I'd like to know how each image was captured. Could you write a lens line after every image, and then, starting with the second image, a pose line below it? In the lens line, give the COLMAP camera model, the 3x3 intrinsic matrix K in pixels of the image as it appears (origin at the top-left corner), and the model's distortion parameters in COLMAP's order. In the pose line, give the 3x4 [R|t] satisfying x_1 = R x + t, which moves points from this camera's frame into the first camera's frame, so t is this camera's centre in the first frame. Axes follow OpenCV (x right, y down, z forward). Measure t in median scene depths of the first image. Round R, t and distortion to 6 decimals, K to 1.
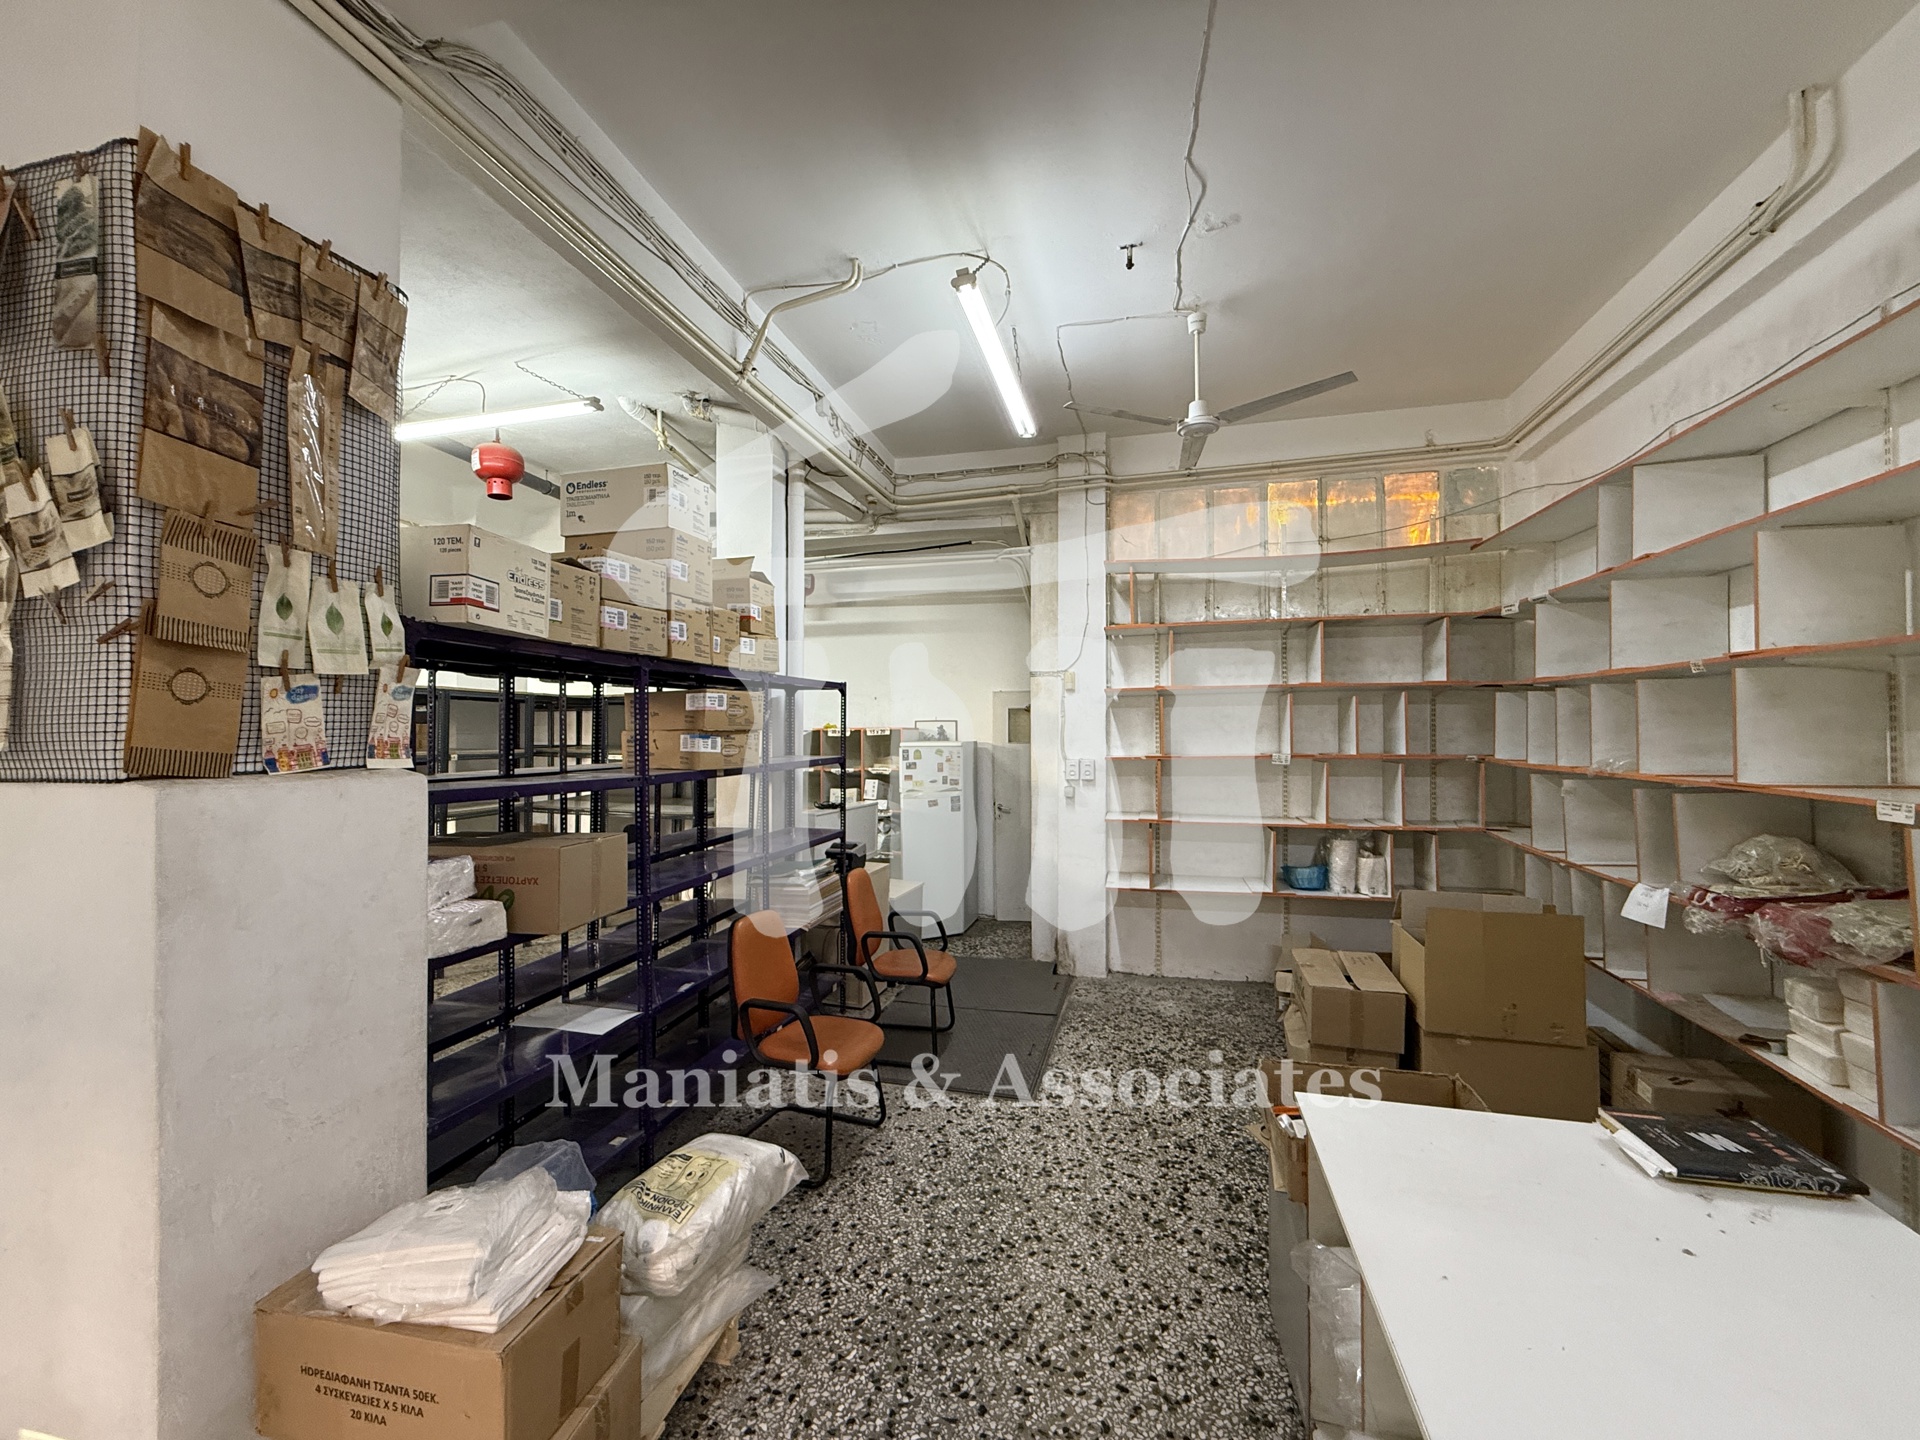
lens RADIAL K [[764.6, 0, 955.2], [0, 764.6, 719.7], [0, 0, 1]] dist [-0.000035, -0.000106]
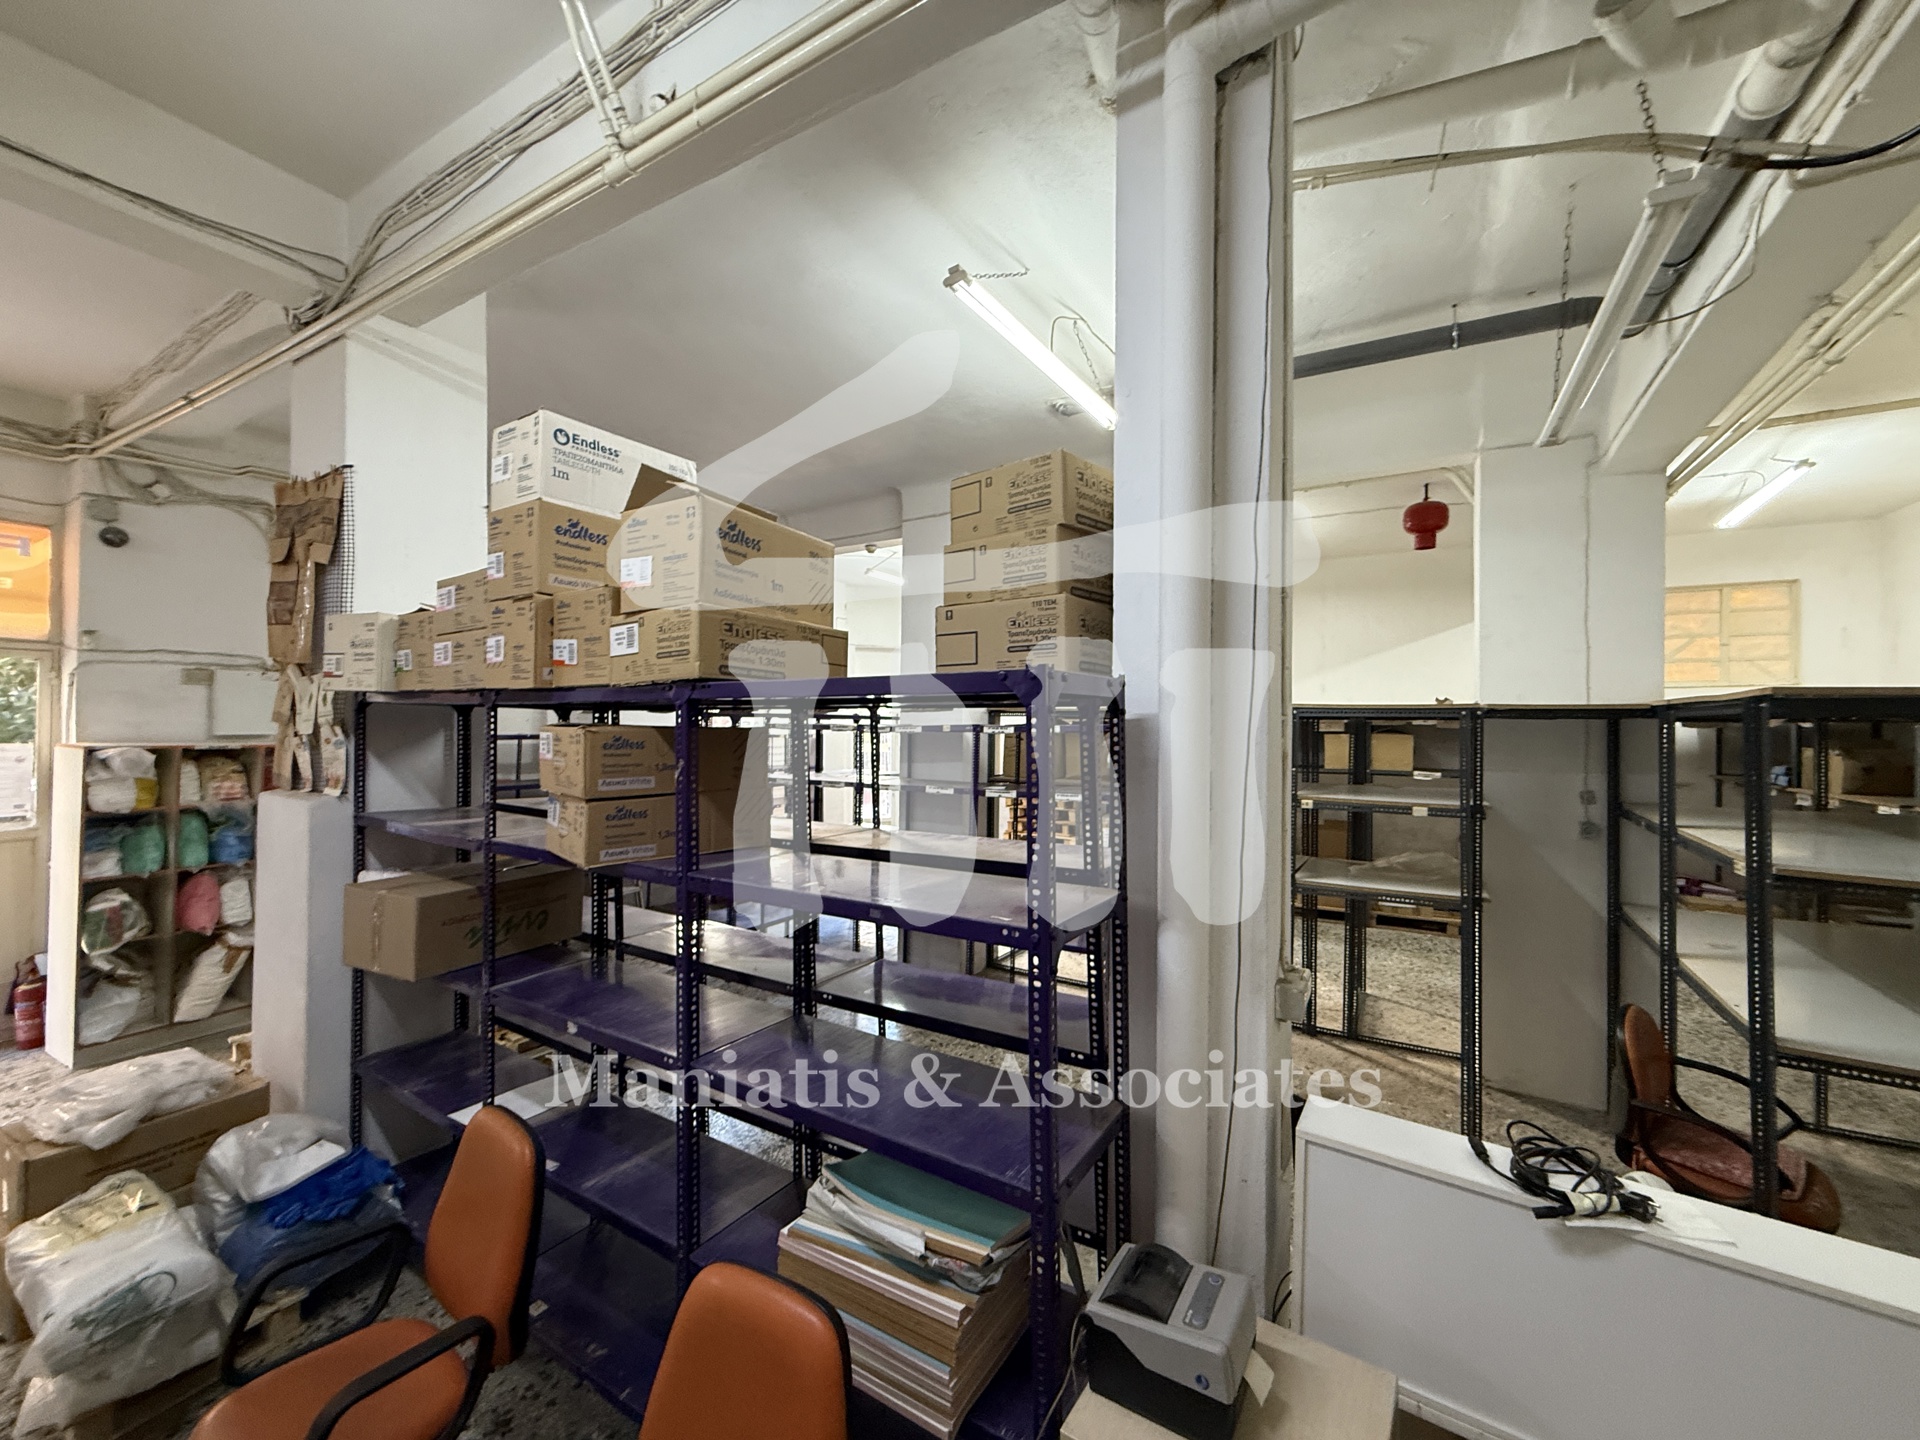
lens RADIAL K [[767.1, 0, 953.7], [0, 767.1, 720.0], [0, 0, 1]] dist [-0.000646, -0.000012]
pose [[-0.296980, -0.010136, -0.954830, 0.180006], [0.003713, 0.999924, -0.011770, -0.037761], [0.954877, -0.007040, -0.296919, 1.508726]]
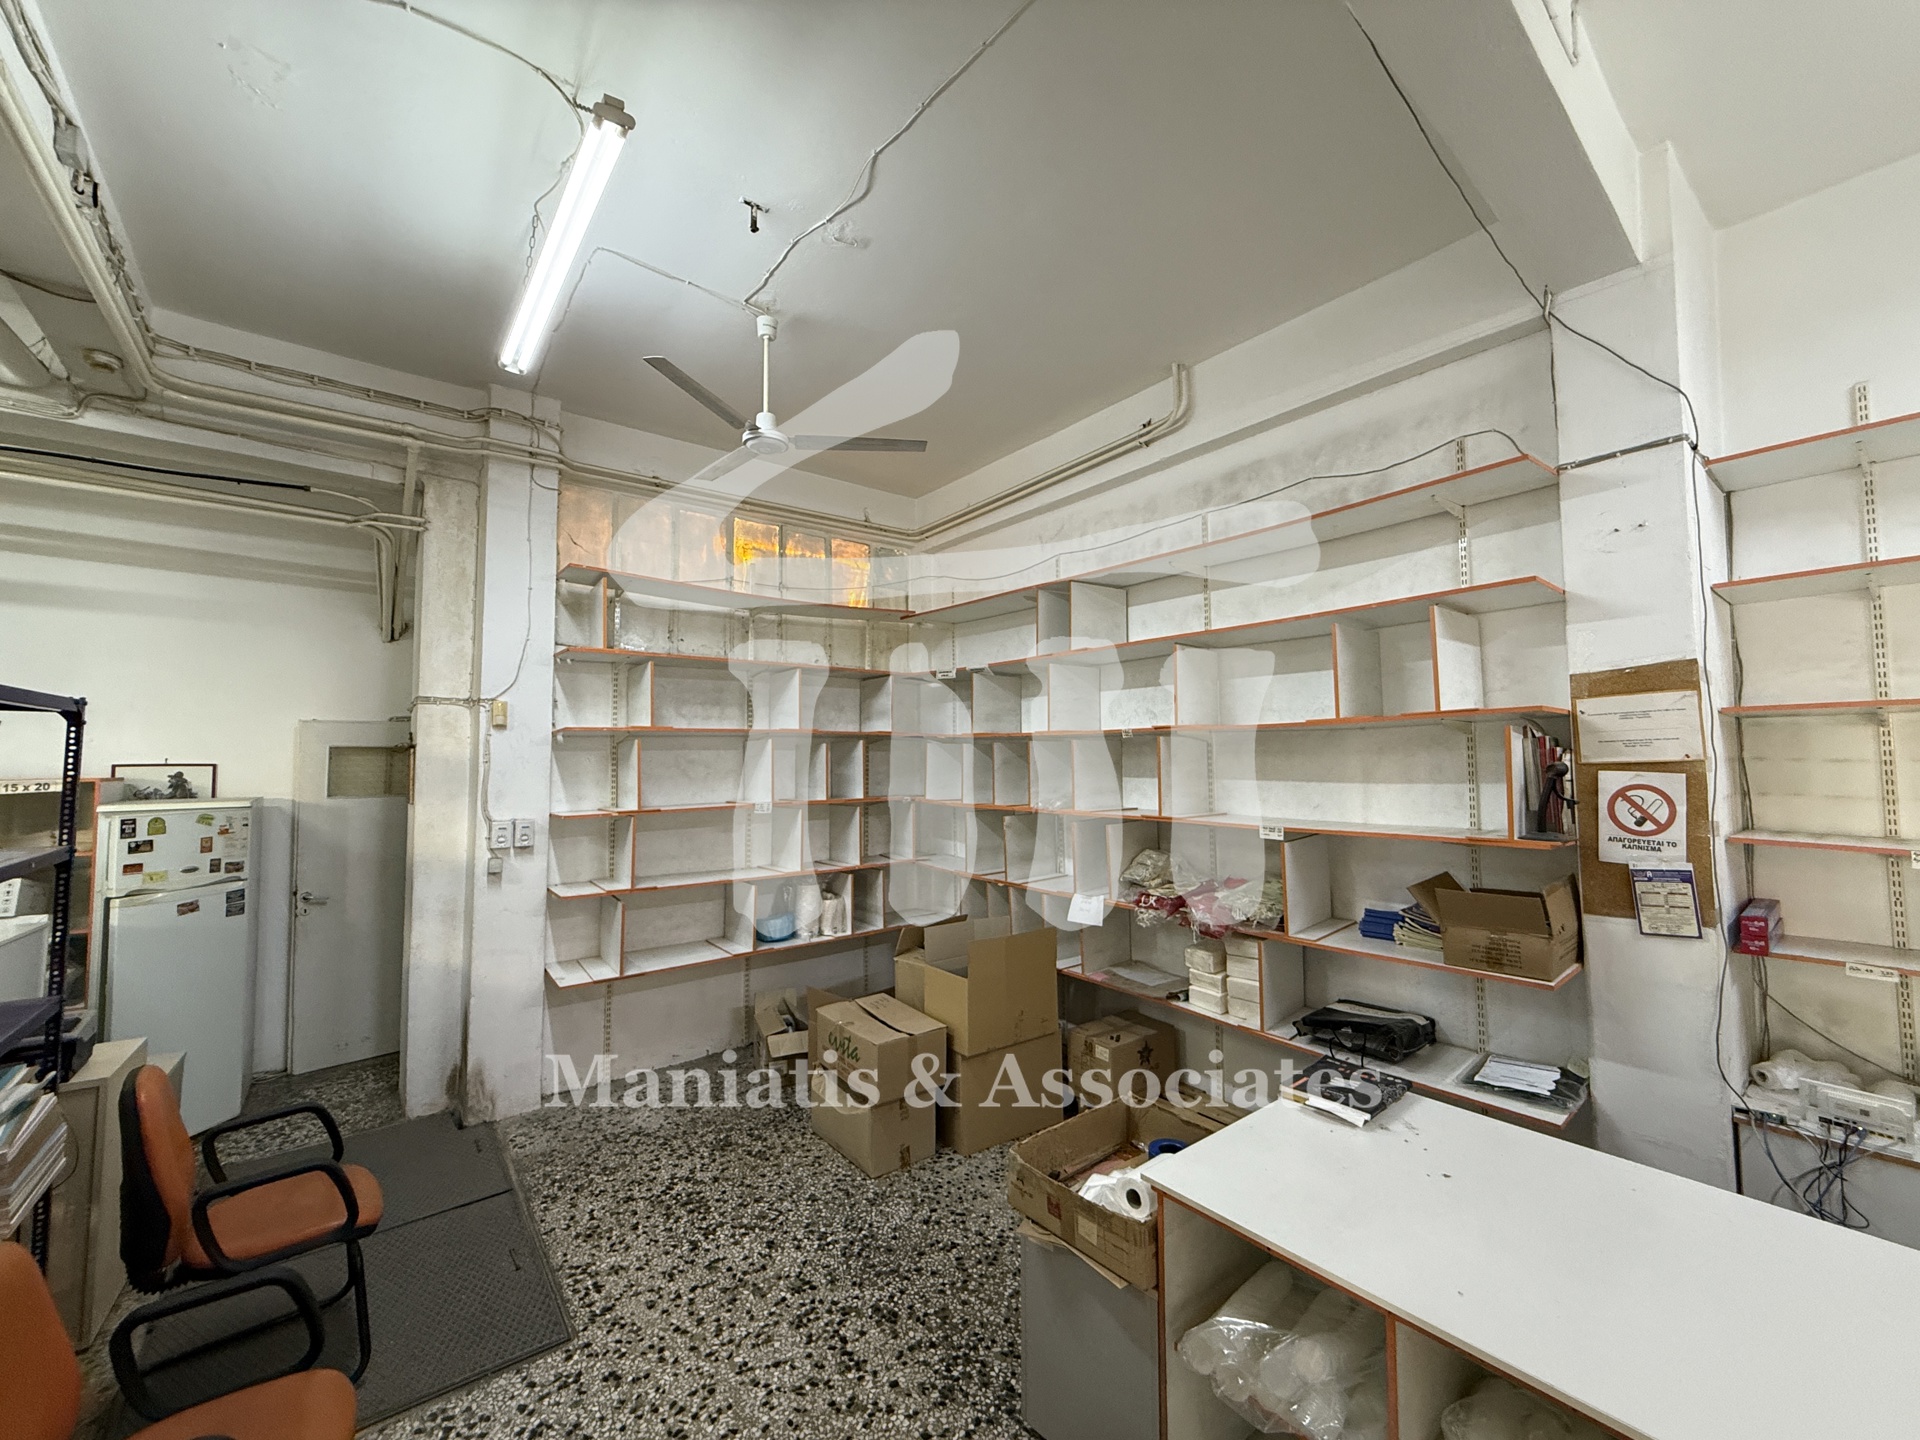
lens RADIAL K [[764.6, 0, 955.2], [0, 764.6, 719.7], [0, 0, 1]] dist [-0.000035, -0.000106]
pose [[0.604337, 0.042298, 0.795605, -0.281020], [-0.007470, 0.998847, -0.047429, -0.021496], [-0.796694, 0.022720, 0.603956, 0.337902]]
